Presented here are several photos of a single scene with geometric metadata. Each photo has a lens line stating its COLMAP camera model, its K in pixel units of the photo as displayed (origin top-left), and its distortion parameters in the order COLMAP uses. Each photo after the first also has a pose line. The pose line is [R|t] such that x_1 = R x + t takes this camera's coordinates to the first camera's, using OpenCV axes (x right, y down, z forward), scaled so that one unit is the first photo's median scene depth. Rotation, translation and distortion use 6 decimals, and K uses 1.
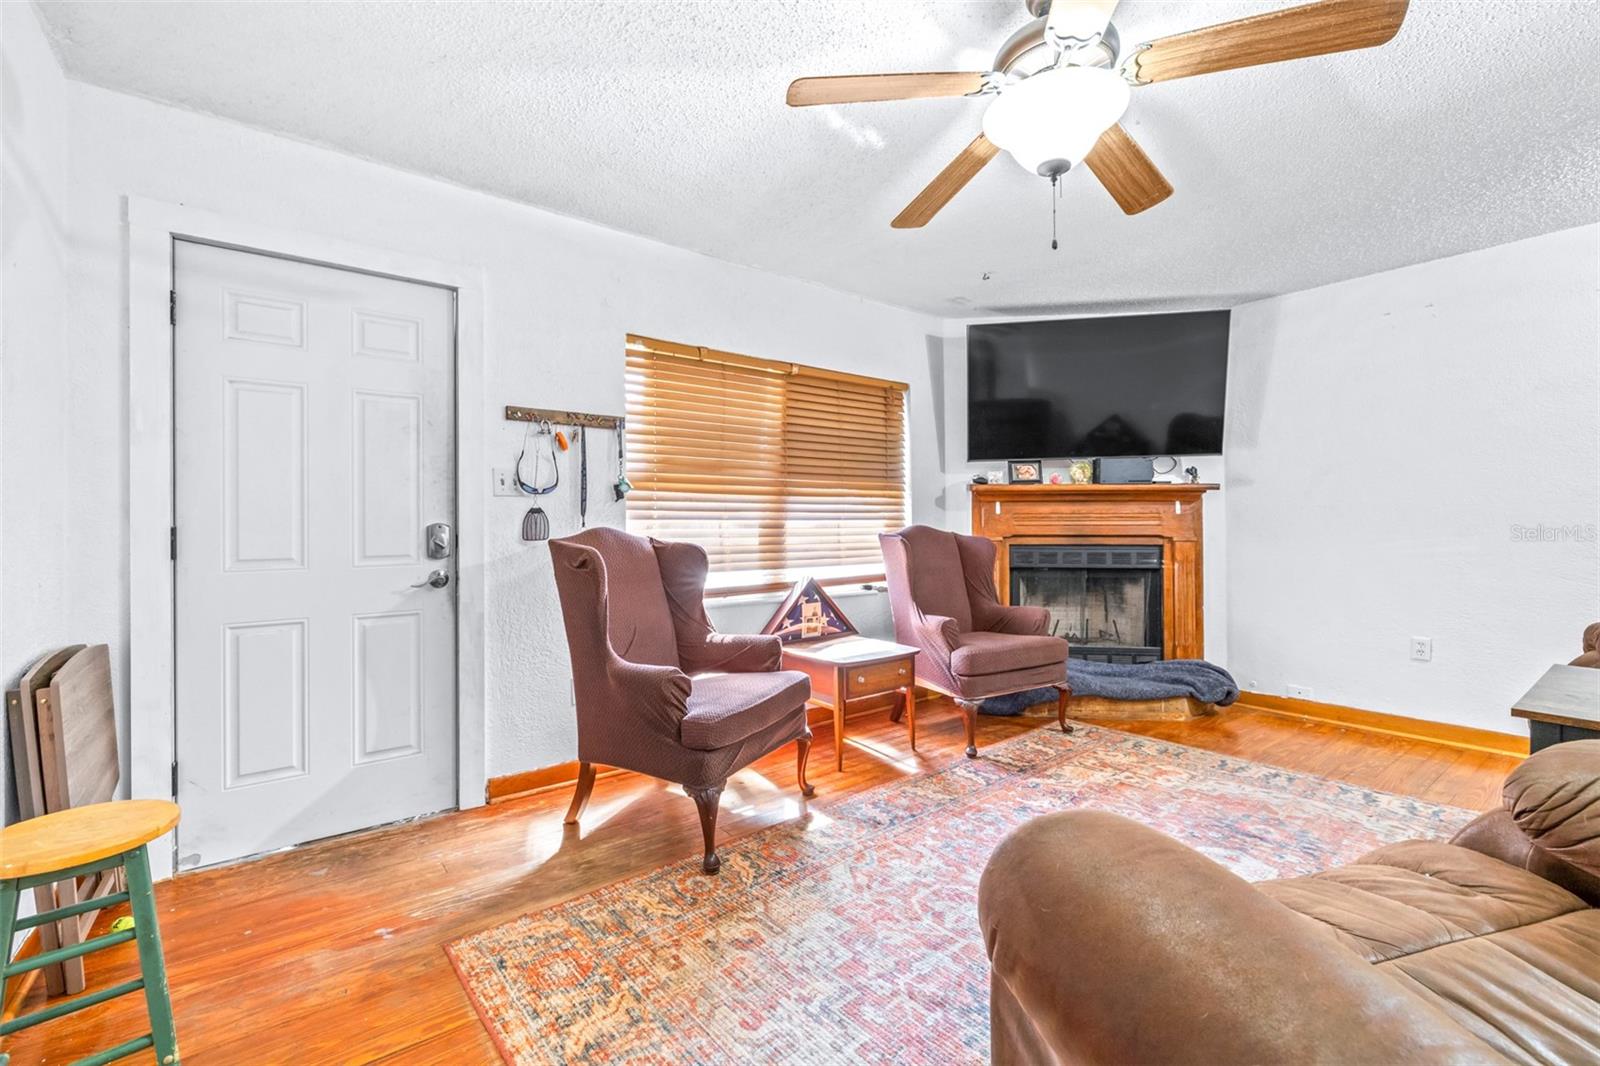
lens RADIAL K [[692.8, 0, 772.7], [0, 692.8, 523.8], [0, 0, 1]] dist [0.000169, -0.000353]
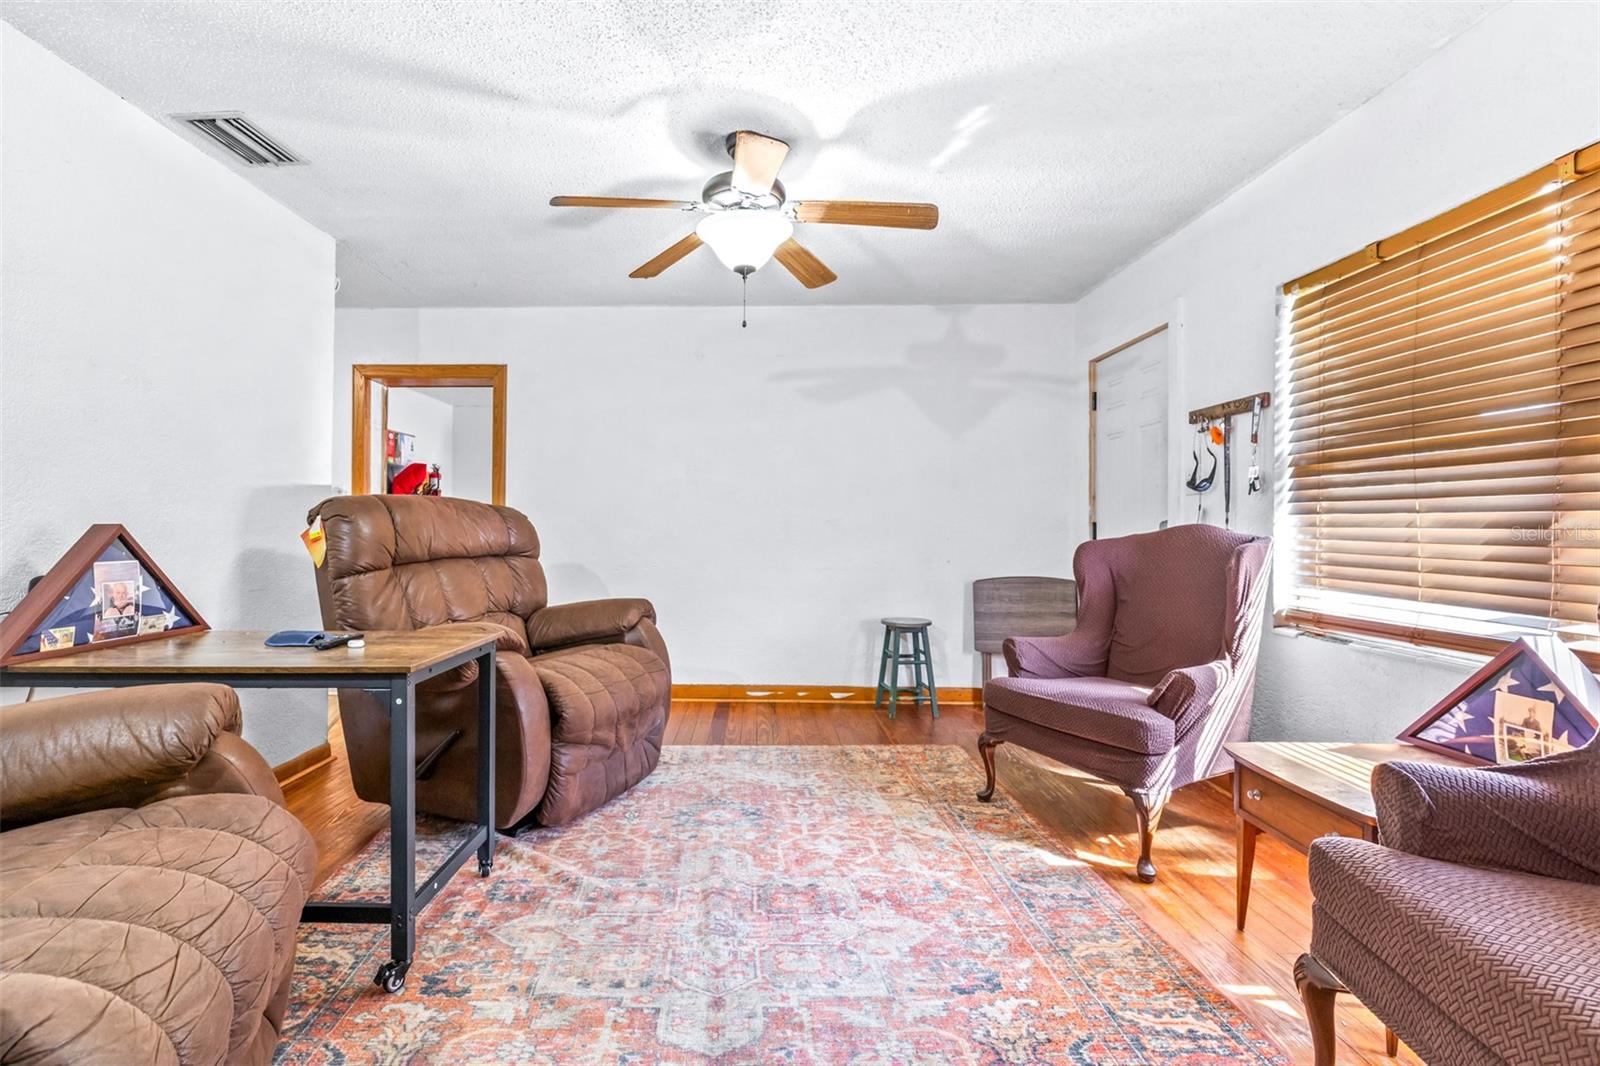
lens RADIAL K [[687.8, 0, 739.4], [0, 687.8, 531.5], [0, 0, 1]] dist [-0.016039, -0.000097]
pose [[-0.612377, 0.011183, -0.790487, 0.861547], [0.001308, 0.999913, 0.013132, 0.002472], [0.790565, 0.007008, -0.612338, 1.054927]]
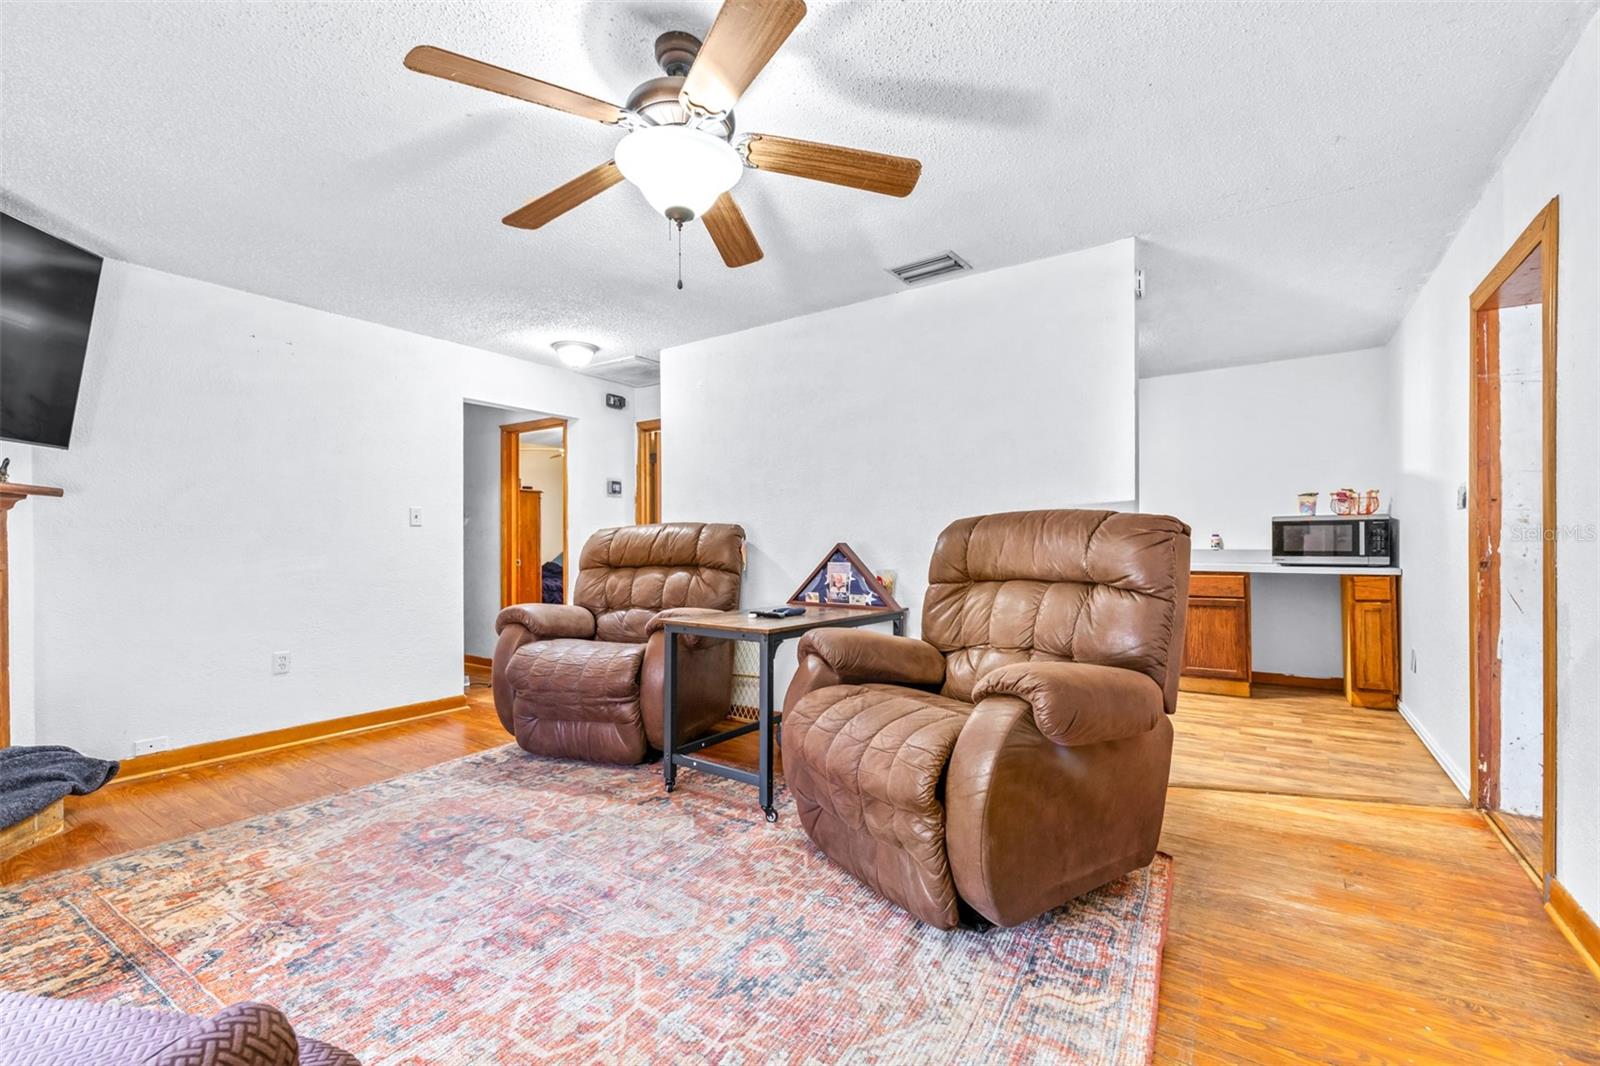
lens RADIAL K [[692.8, 0, 827.0], [0, 692.8, 540.8], [0, 0, 1]] dist [0.000169, -0.000353]
pose [[-0.366708, 0.011868, 0.930260, -0.400124], [0.006584, 0.999927, -0.010161, 0.011517], [-0.930313, 0.002399, -0.366759, 0.680809]]
